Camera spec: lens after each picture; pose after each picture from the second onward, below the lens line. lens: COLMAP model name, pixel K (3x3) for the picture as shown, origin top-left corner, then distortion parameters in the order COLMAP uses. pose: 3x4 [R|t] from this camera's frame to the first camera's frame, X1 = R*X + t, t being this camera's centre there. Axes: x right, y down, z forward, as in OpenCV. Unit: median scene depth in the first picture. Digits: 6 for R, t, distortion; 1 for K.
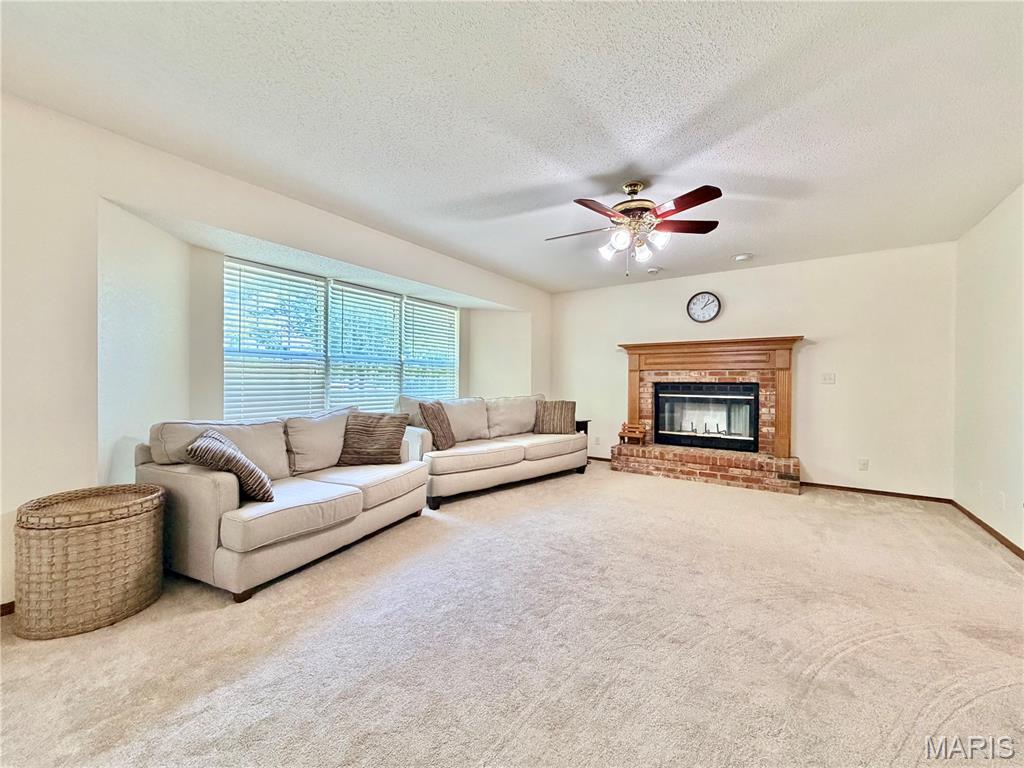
lens RADIAL K [[409.7, 0, 506.6], [0, 409.7, 384.7], [0, 0, 1]] dist [-0.000730, -0.000116]
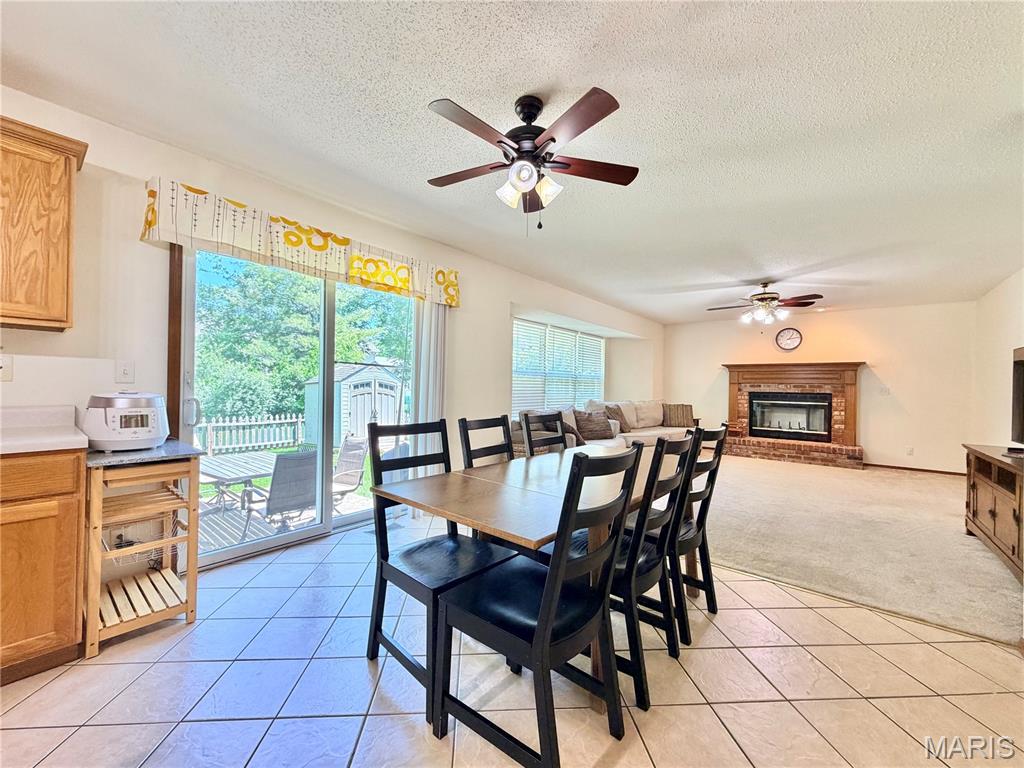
lens RADIAL K [[409.7, 0, 505.2], [0, 409.7, 383.9], [0, 0, 1]] dist [-0.000730, -0.000116]
pose [[0.995647, 0.011280, -0.092521, -0.363271], [-0.012577, 0.999831, -0.013446, -0.004674], [0.092354, 0.014551, 0.995620, -0.494819]]
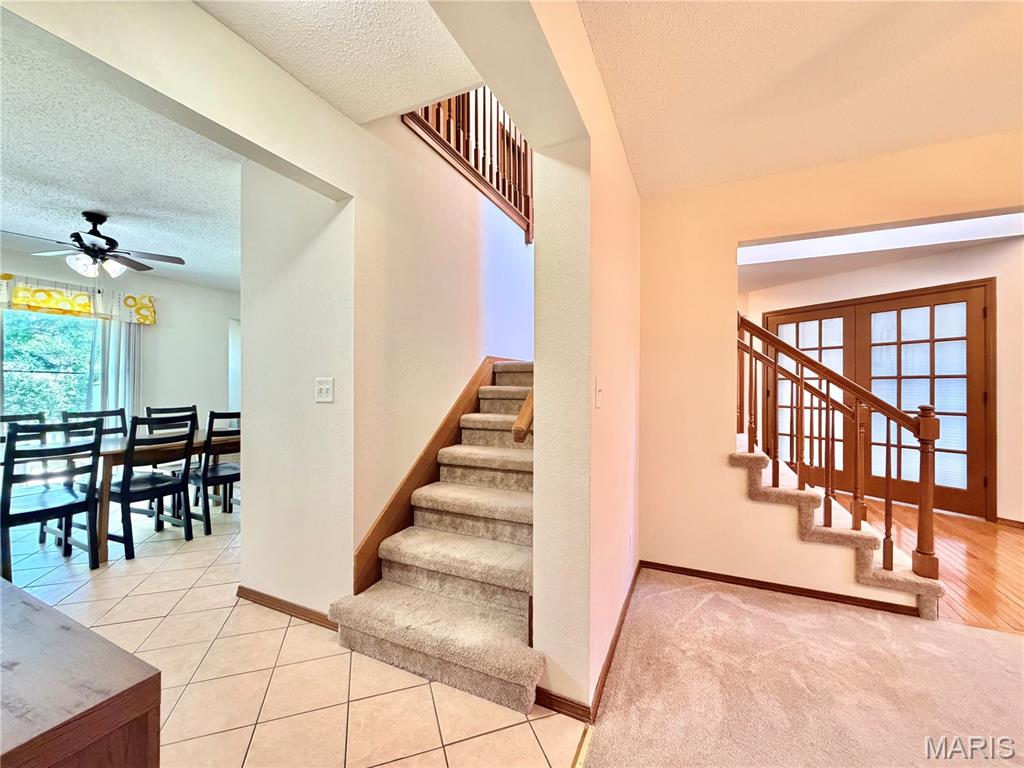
lens RADIAL K [[409.7, 0, 506.0], [0, 409.7, 384.9], [0, 0, 1]] dist [-0.000730, -0.000116]
pose [[0.987245, -0.000999, 0.159206, 0.143583], [0.001432, 0.999996, -0.002604, -0.011653], [-0.159203, 0.002799, 0.987242, -0.827687]]
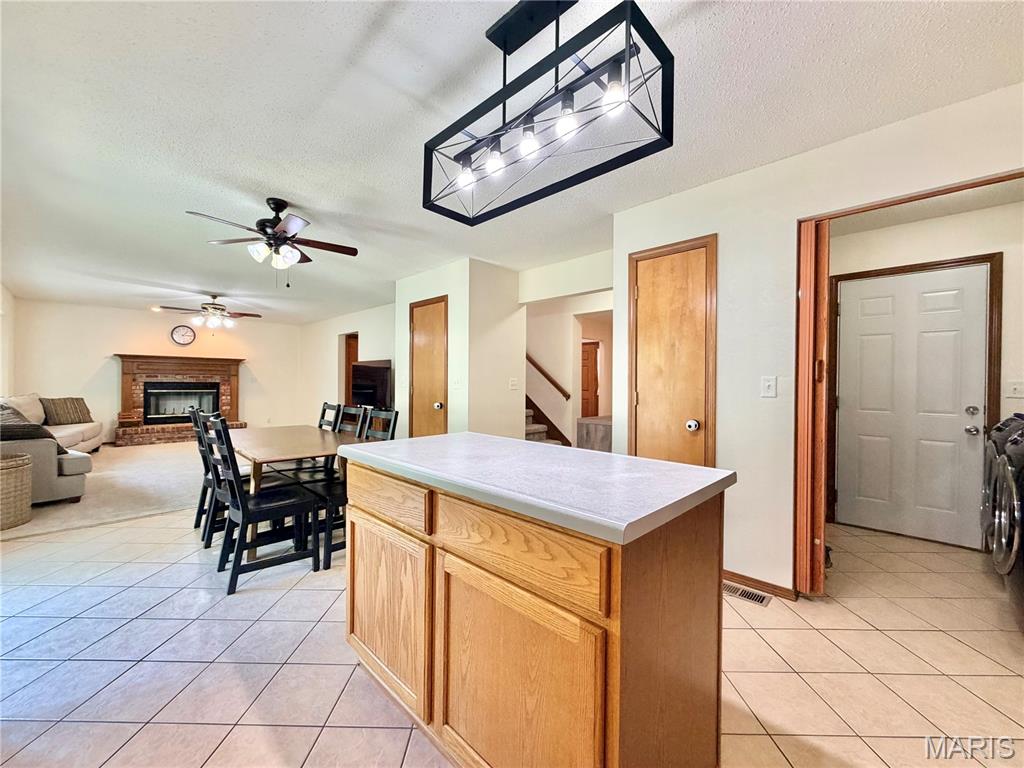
lens RADIAL K [[409.7, 0, 513.0], [0, 409.7, 381.1], [0, 0, 1]] dist [-0.000730, -0.000116]
pose [[0.165002, -0.003426, 0.986287, -0.907513], [-0.001422, 0.999992, 0.003712, -0.017734], [-0.986292, -0.002015, 0.164996, -0.544182]]
